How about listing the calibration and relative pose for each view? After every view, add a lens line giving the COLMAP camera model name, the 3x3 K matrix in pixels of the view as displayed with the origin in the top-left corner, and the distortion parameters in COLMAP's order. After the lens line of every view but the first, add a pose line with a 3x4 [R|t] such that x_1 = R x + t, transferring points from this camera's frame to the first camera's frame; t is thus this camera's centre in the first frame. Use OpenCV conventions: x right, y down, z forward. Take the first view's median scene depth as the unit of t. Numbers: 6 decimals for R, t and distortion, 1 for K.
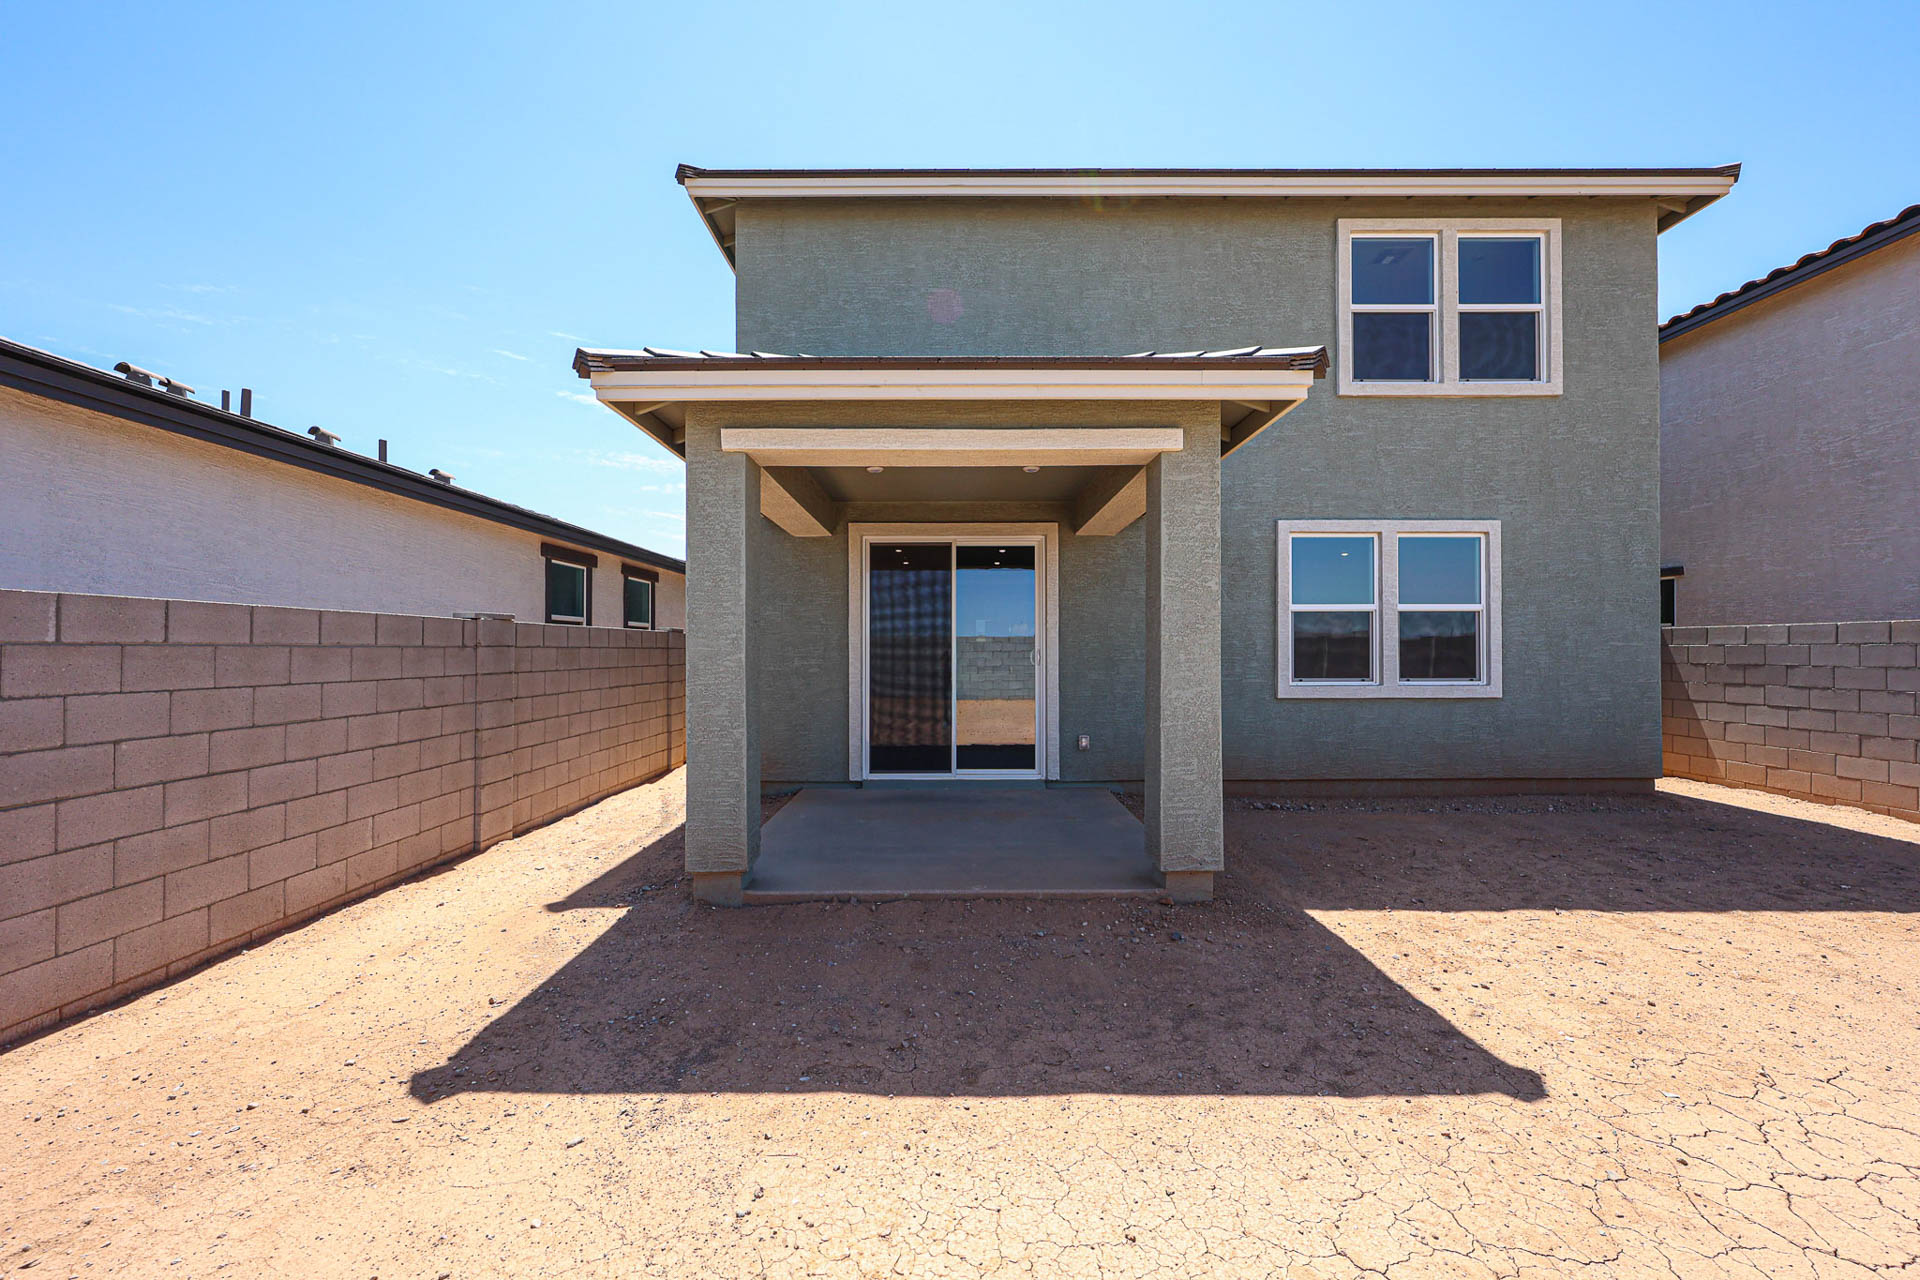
lens RADIAL K [[744.4, 0, 960.0], [0, 744.4, 640.0], [0, 0, 1]] dist [-0.001687, -0.000098]
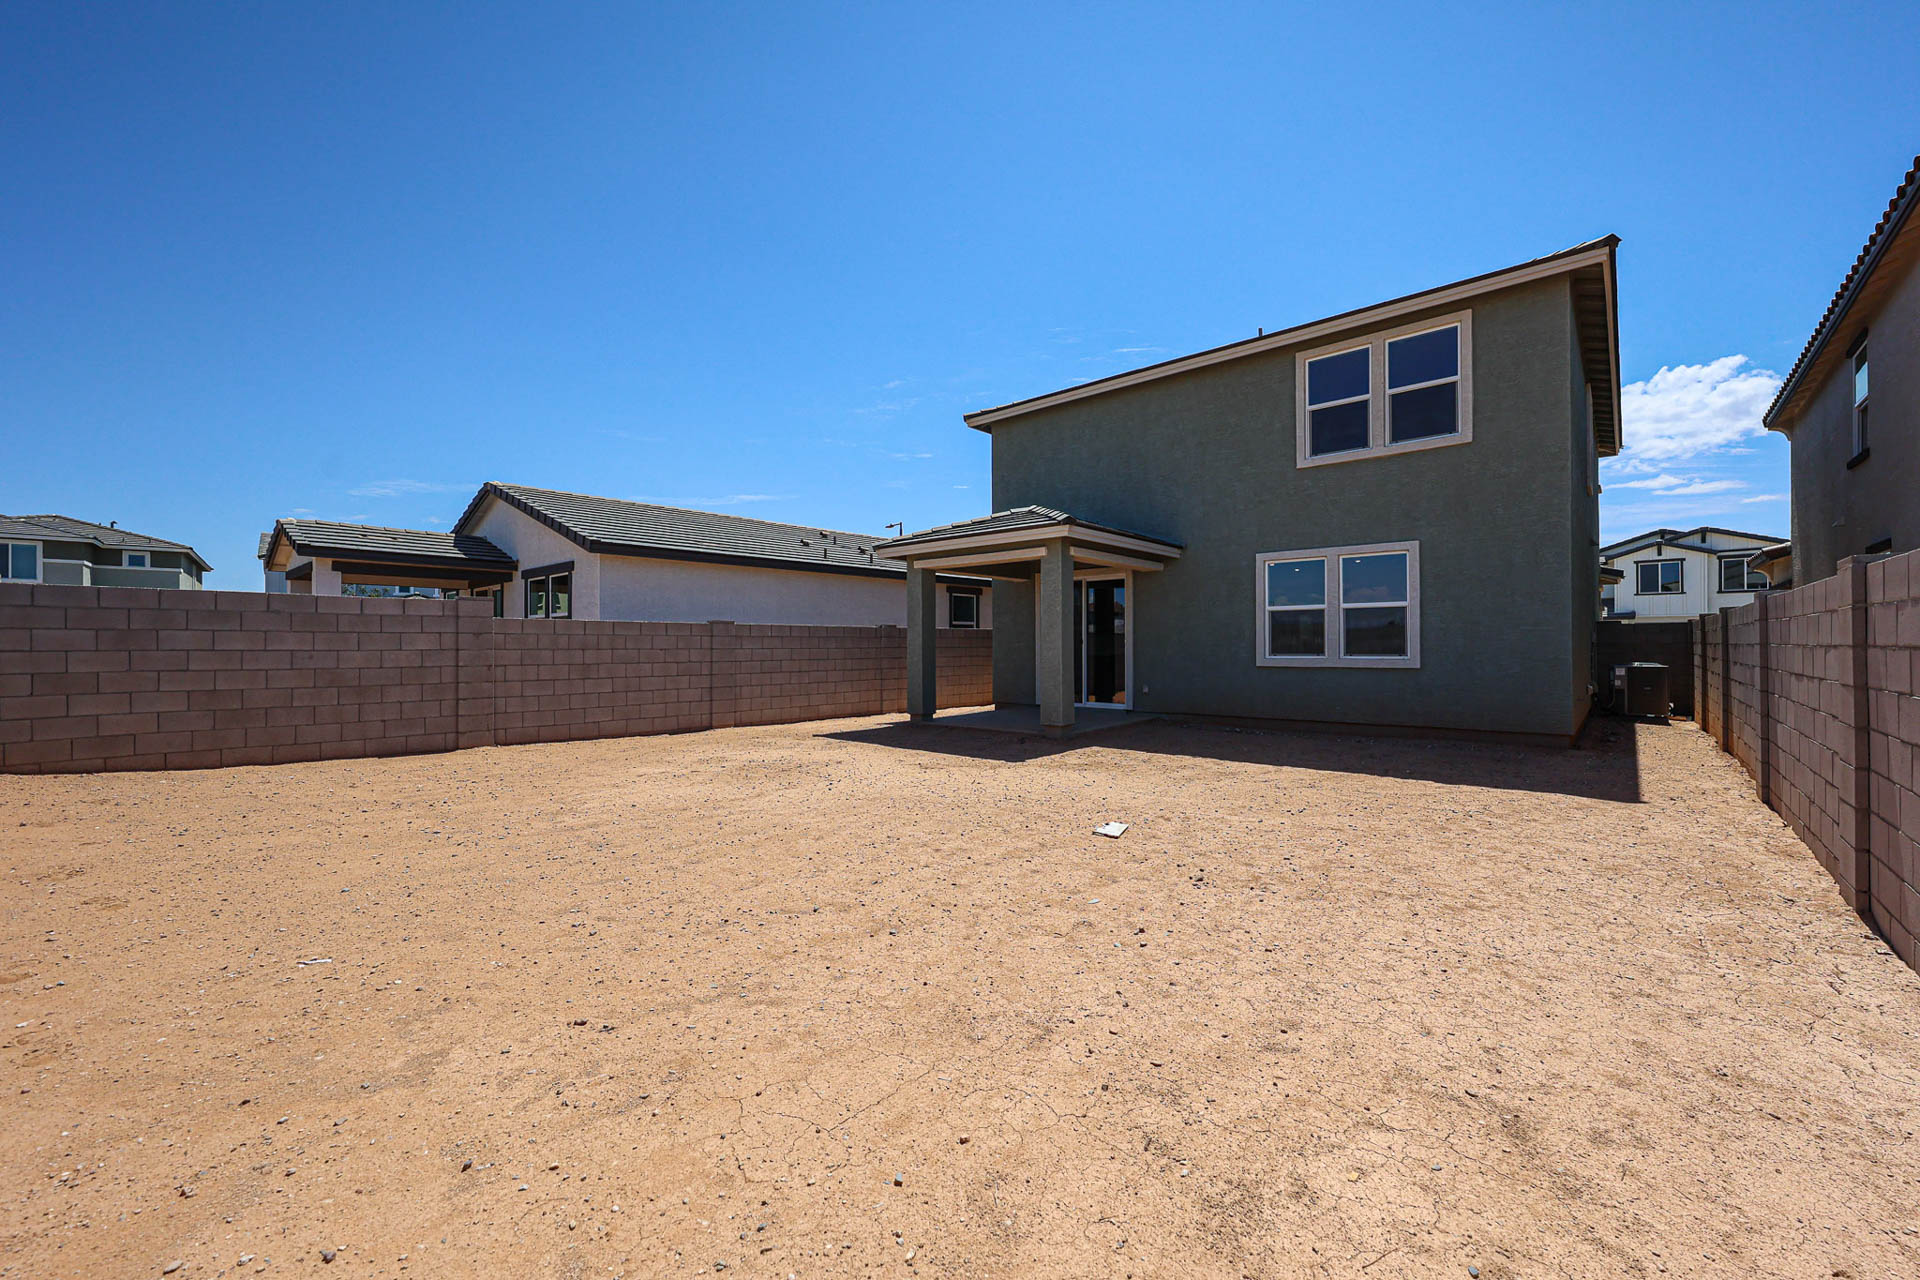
lens RADIAL K [[744.4, 0, 960.0], [0, 744.4, 640.0], [0, 0, 1]] dist [-0.001687, -0.000098]
pose [[0.748220, -0.006555, -0.663419, 0.998953], [0.012250, 0.999917, 0.003936, 0.008903], [0.663338, -0.011072, 0.748238, -0.607422]]
